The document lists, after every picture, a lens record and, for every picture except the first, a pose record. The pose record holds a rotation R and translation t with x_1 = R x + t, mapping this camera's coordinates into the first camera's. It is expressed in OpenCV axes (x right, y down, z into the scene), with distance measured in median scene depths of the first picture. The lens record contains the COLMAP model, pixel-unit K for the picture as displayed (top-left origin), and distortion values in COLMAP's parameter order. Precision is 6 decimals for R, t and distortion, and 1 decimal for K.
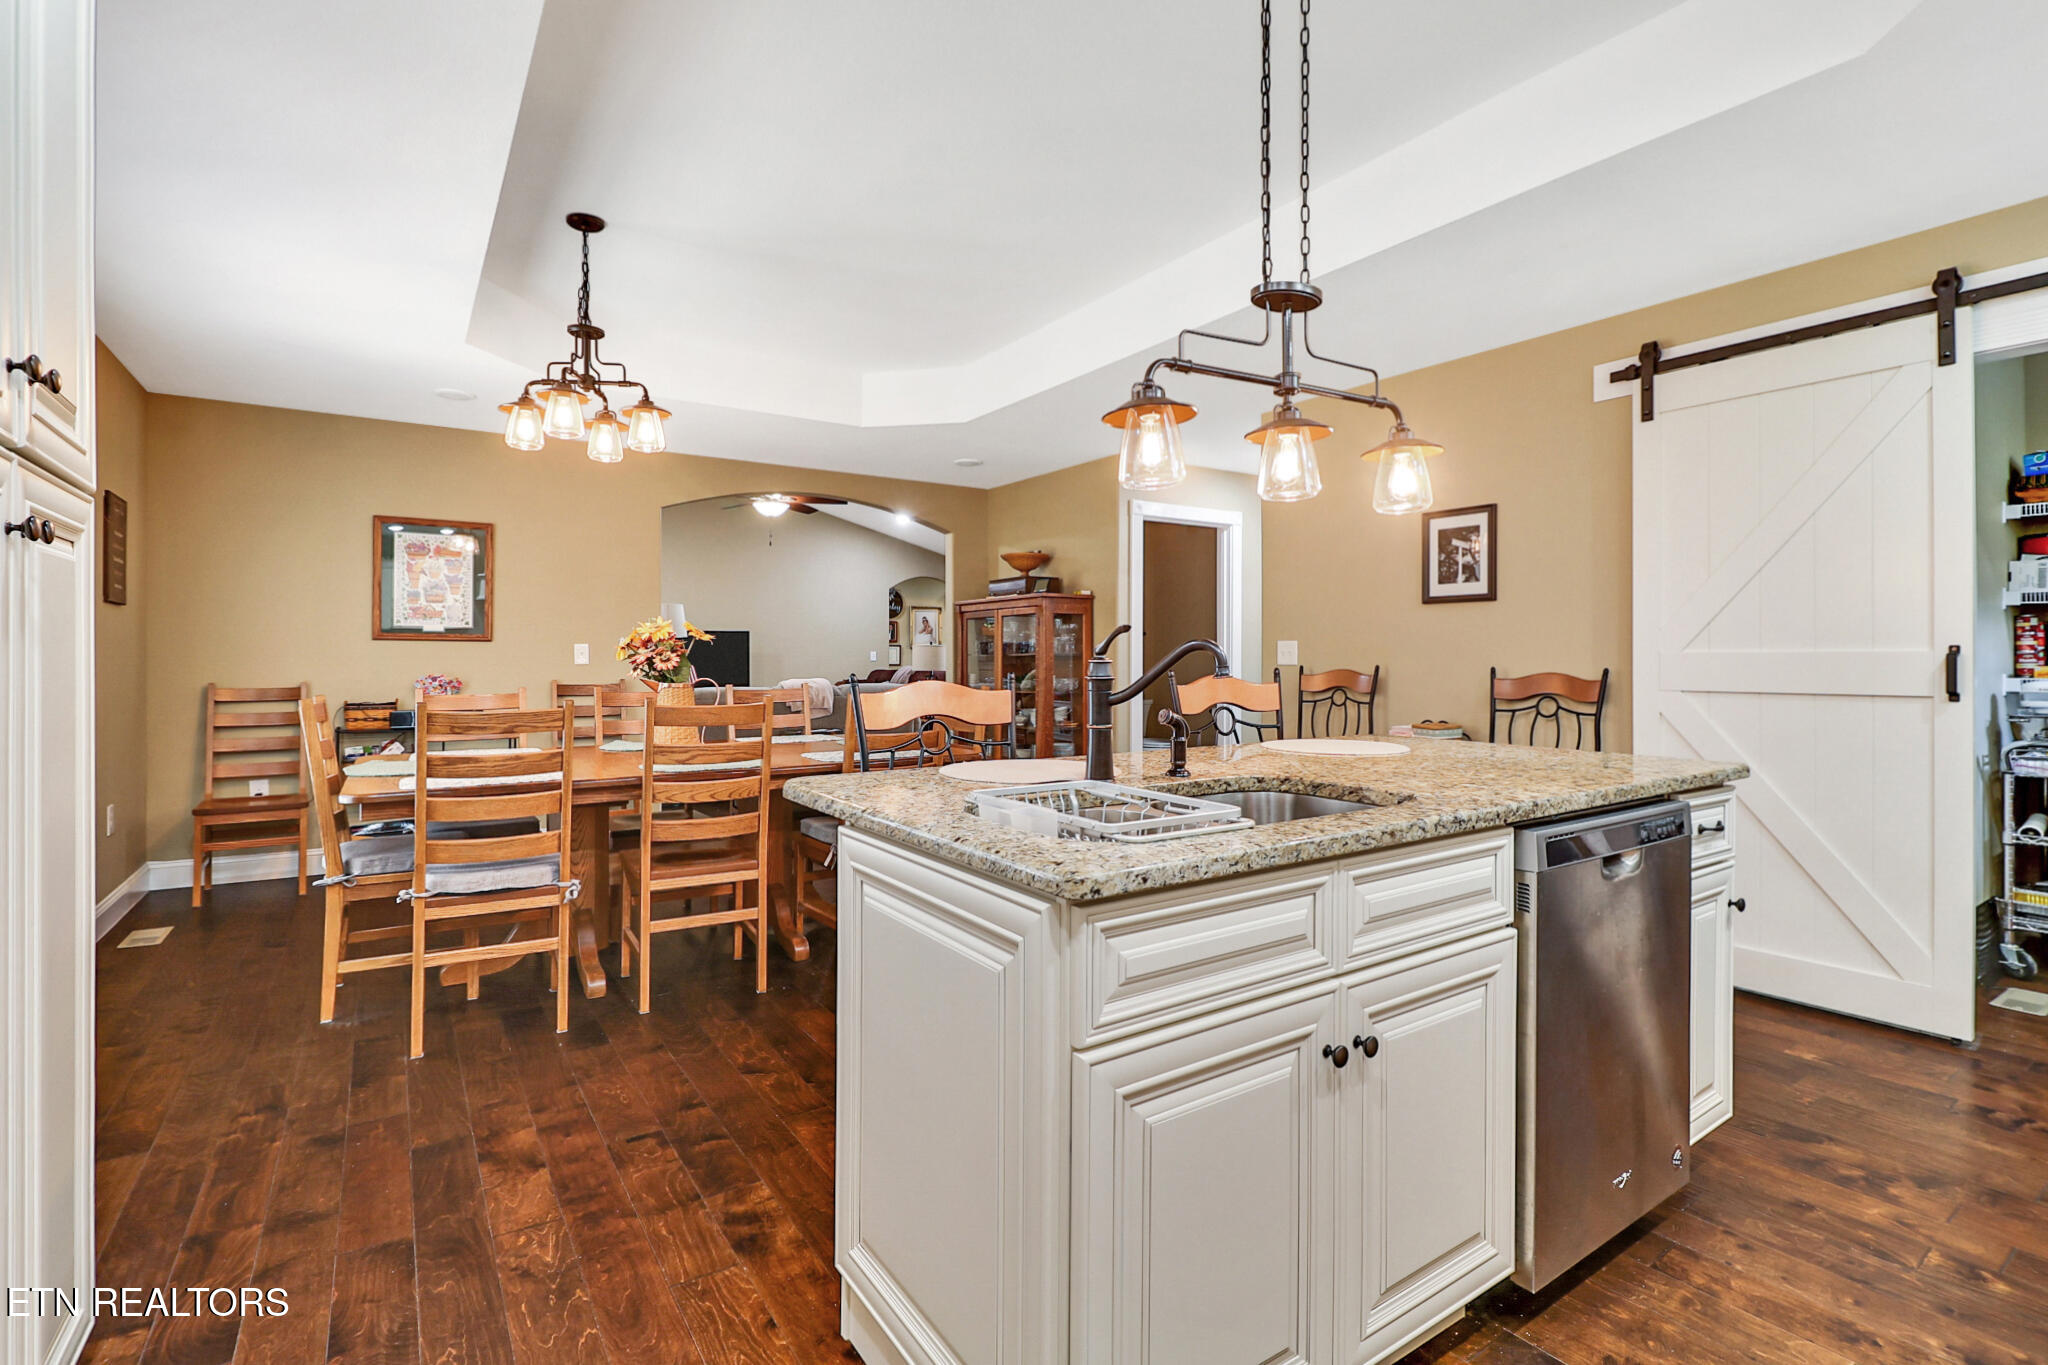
lens RADIAL K [[939.2, 0, 1017.9], [0, 939.2, 671.7], [0, 0, 1]] dist [-0.010982, -0.006037]
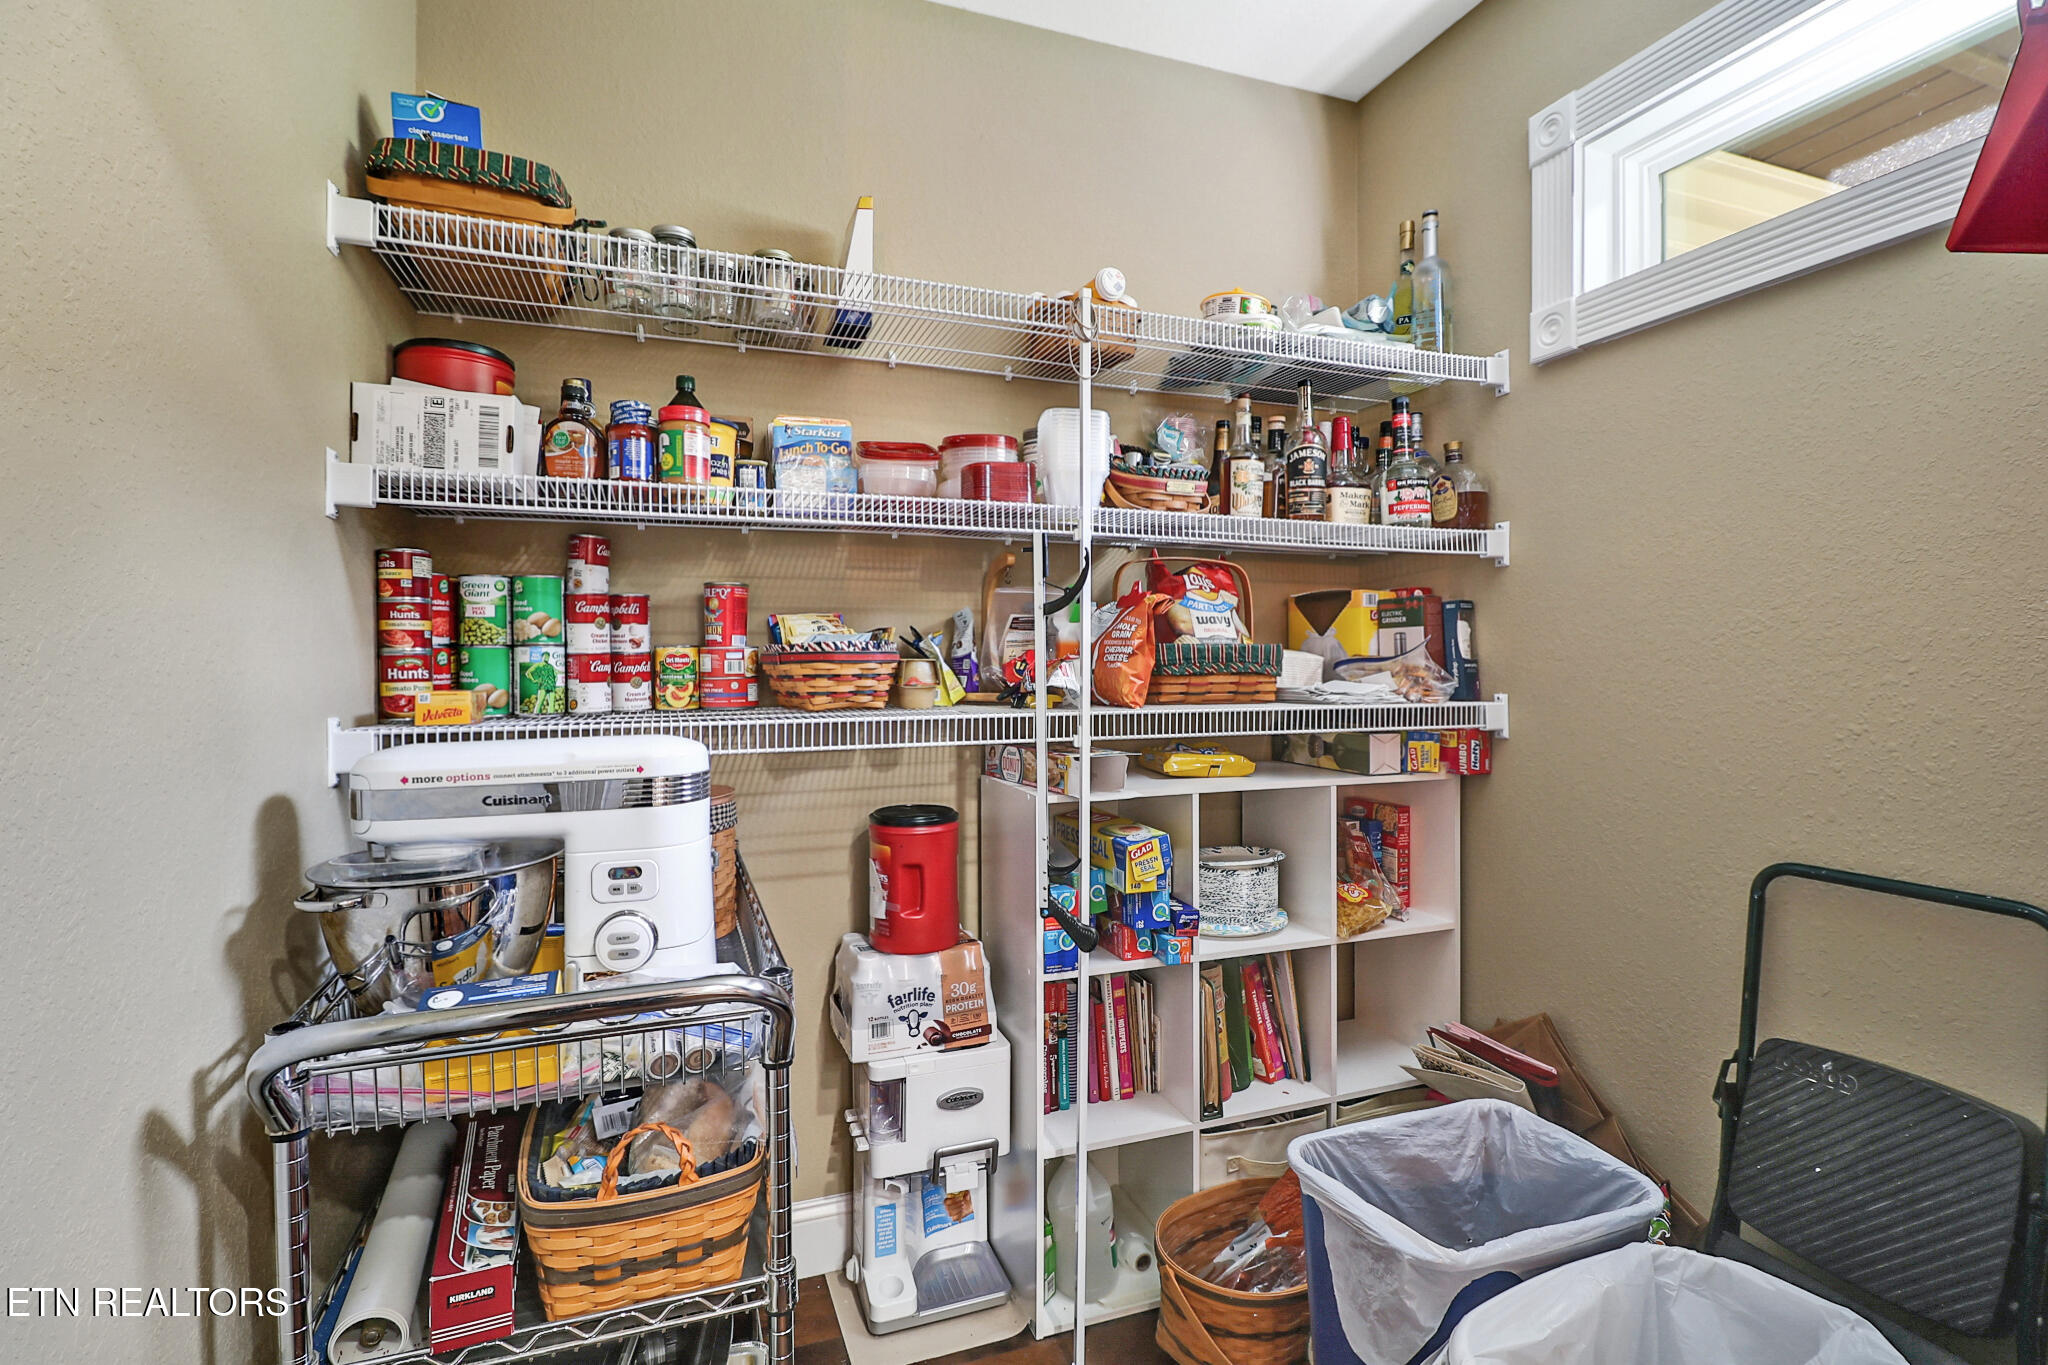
lens RADIAL K [[939.2, 0, 1020.3], [0, 939.2, 680.9], [0, 0, 1]] dist [-0.010982, -0.006037]
pose [[0.235402, -0.013110, 0.971810, 0.800085], [0.014795, 0.999841, 0.009904, -0.009690], [-0.971786, 0.012047, 0.235558, 0.680463]]
